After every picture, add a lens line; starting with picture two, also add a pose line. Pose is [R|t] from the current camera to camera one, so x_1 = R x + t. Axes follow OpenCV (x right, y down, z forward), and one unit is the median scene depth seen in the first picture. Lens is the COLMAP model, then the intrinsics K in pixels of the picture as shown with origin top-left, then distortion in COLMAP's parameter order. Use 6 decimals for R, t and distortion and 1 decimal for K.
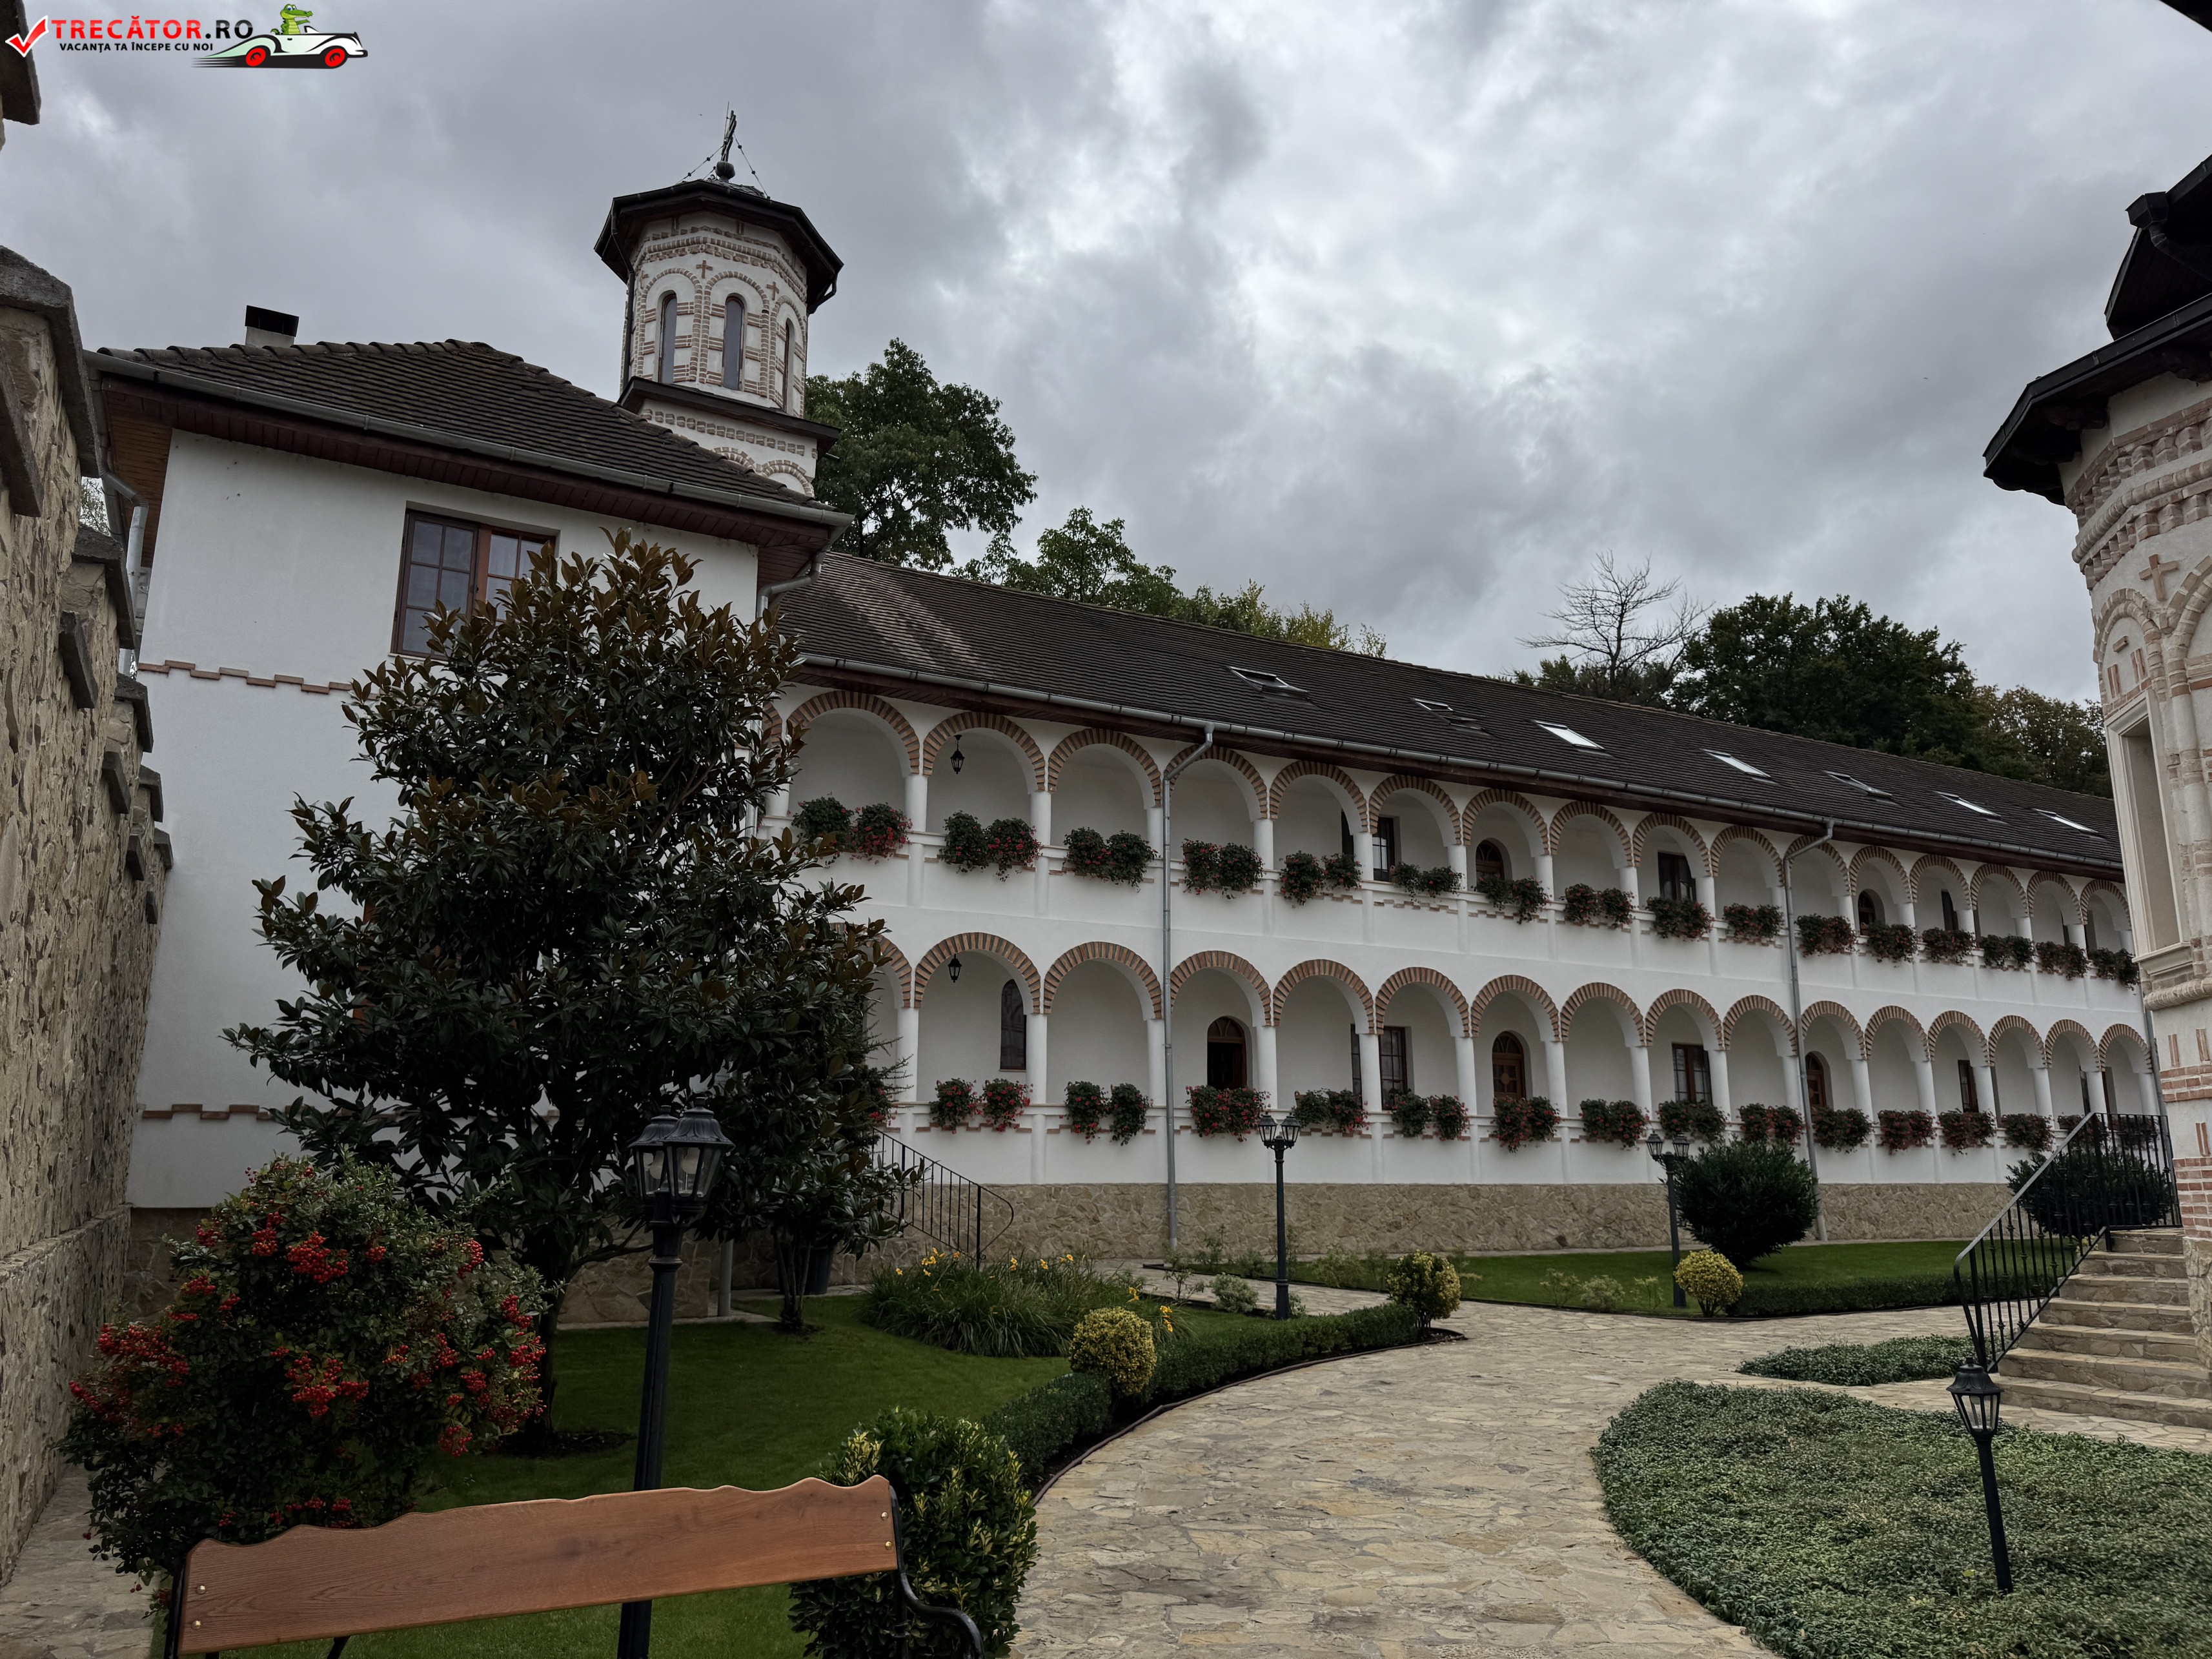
lens RADIAL K [[1555.4, 0, 1082.8], [0, 1555.4, 823.2], [0, 0, 1]] dist [0.049639, -0.063581]
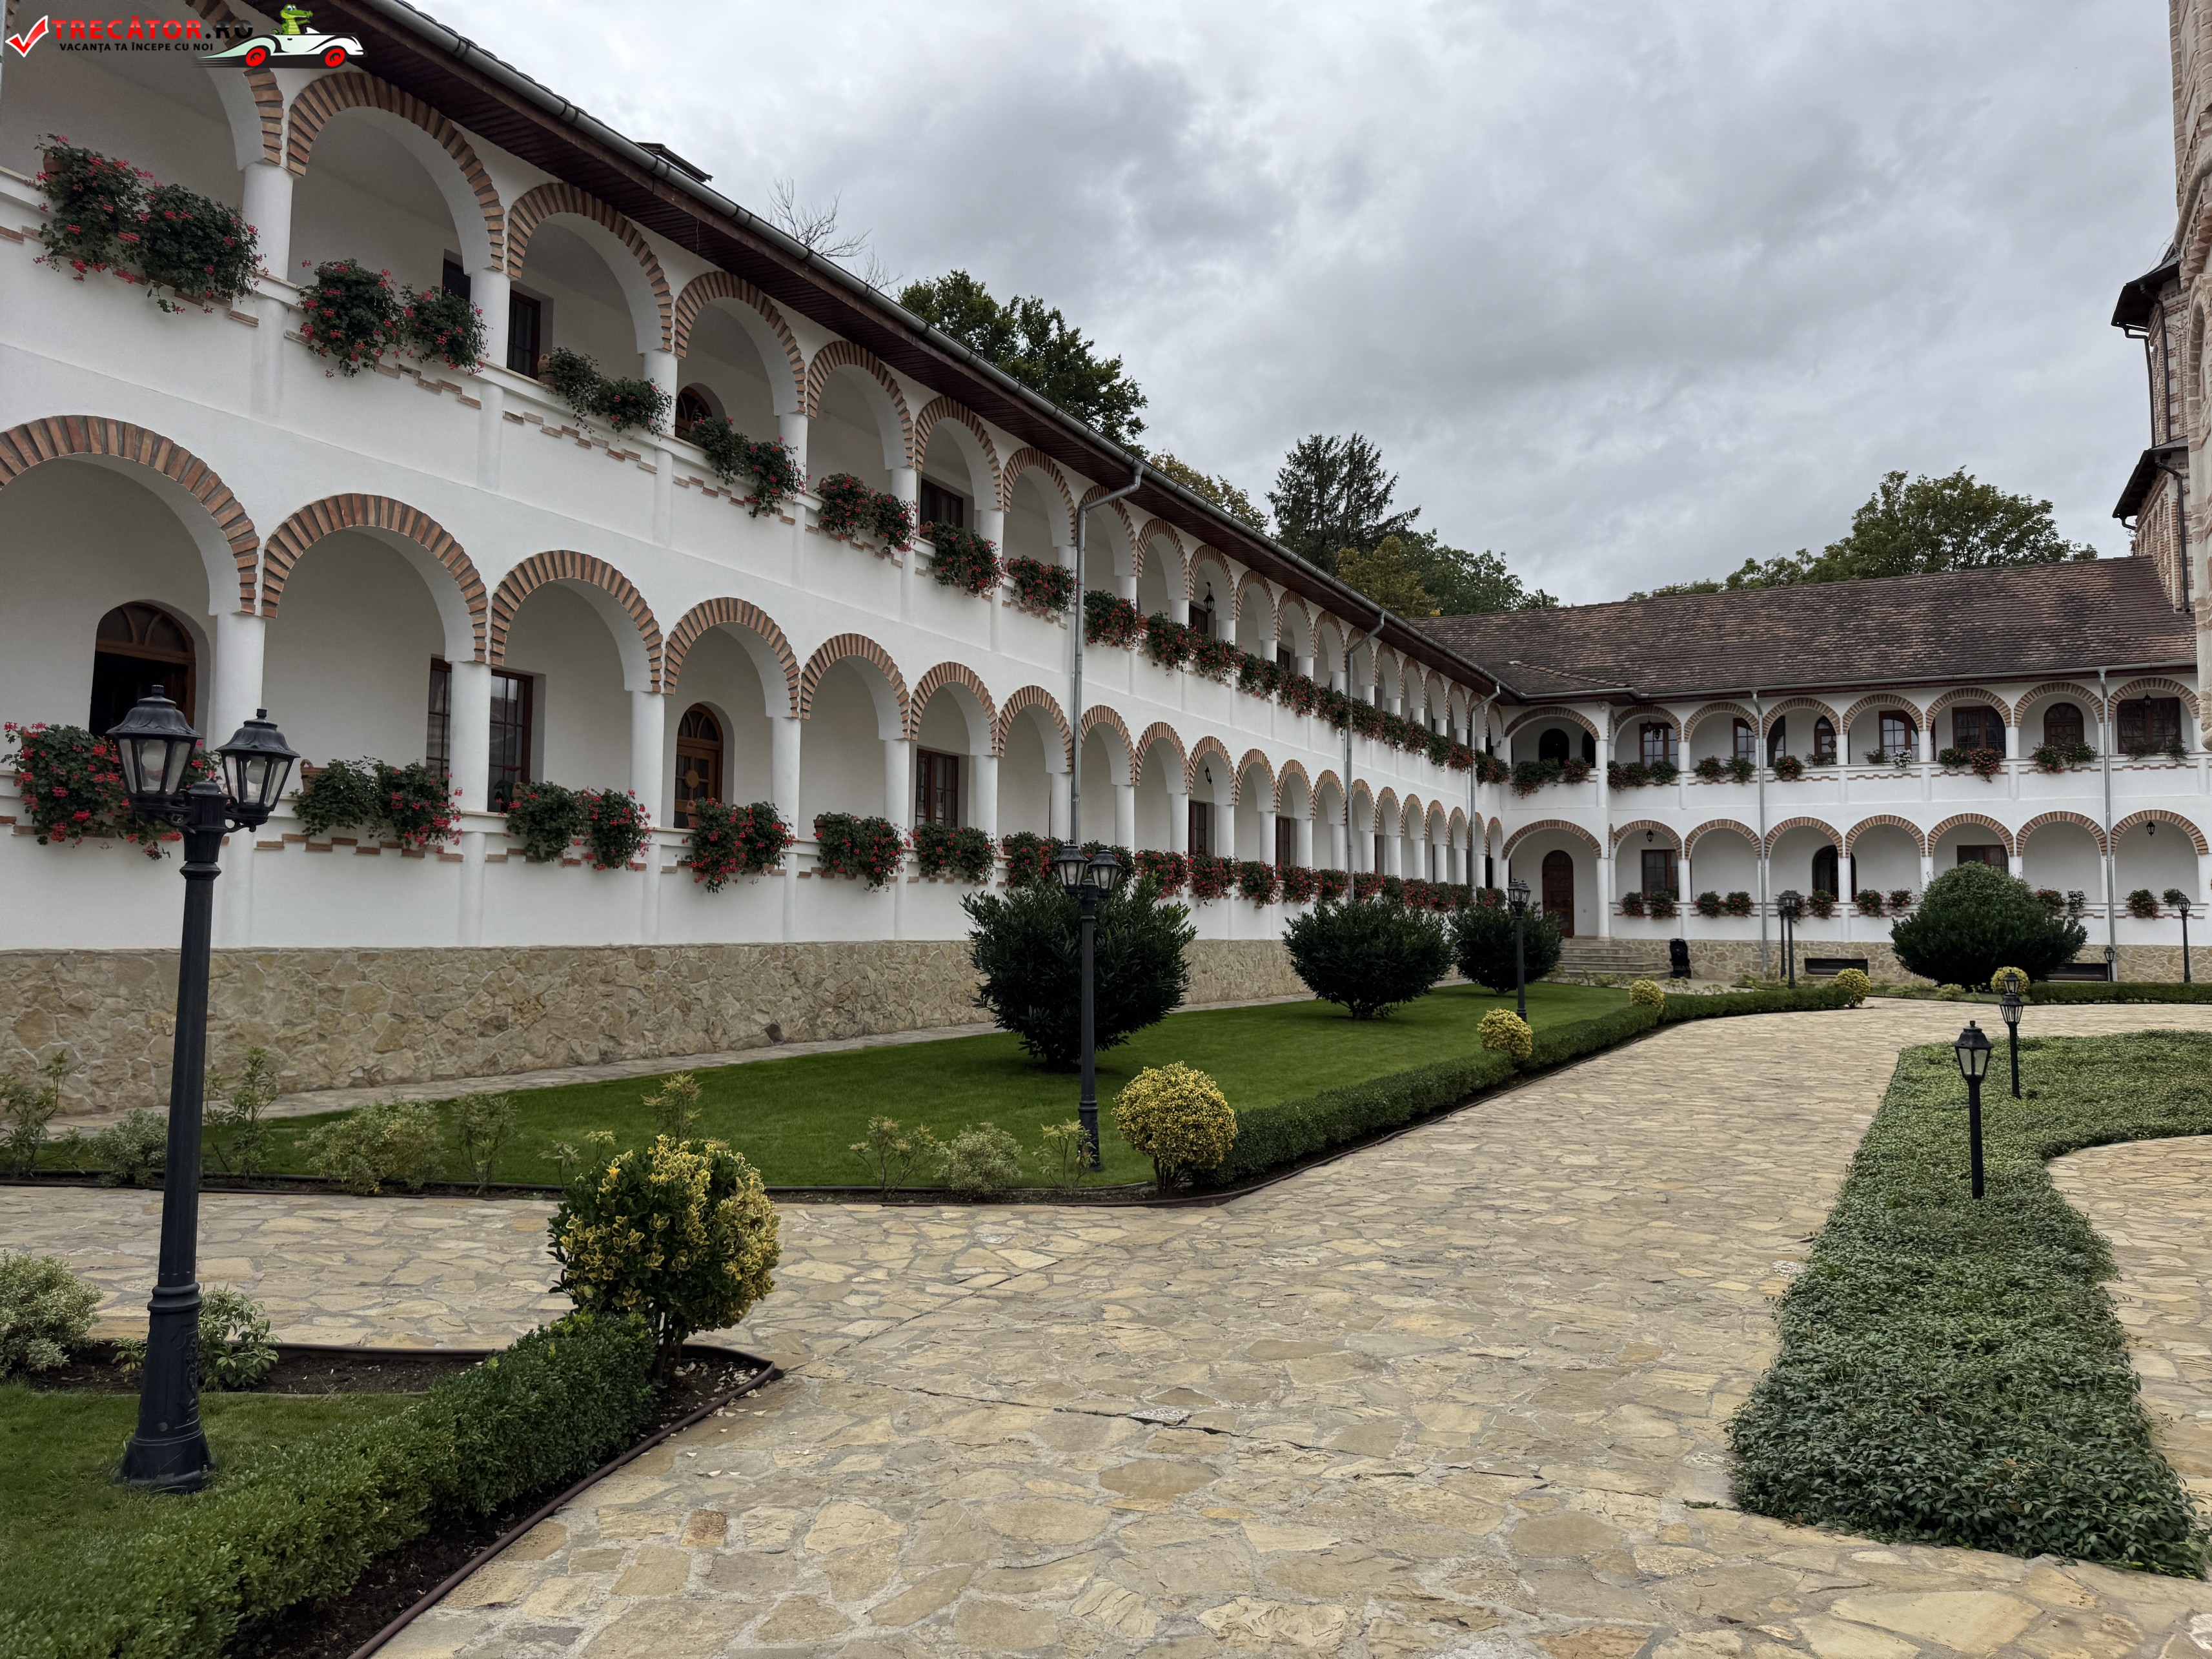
lens RADIAL K [[1555.4, 0, 1130.4], [0, 1555.4, 801.1], [0, 0, 1]] dist [0.049639, -0.063581]
pose [[0.817782, 0.048033, 0.573520, 0.066315], [-0.124413, 0.987703, 0.094680, 0.103743], [-0.561919, -0.148781, 0.813702, 0.448521]]
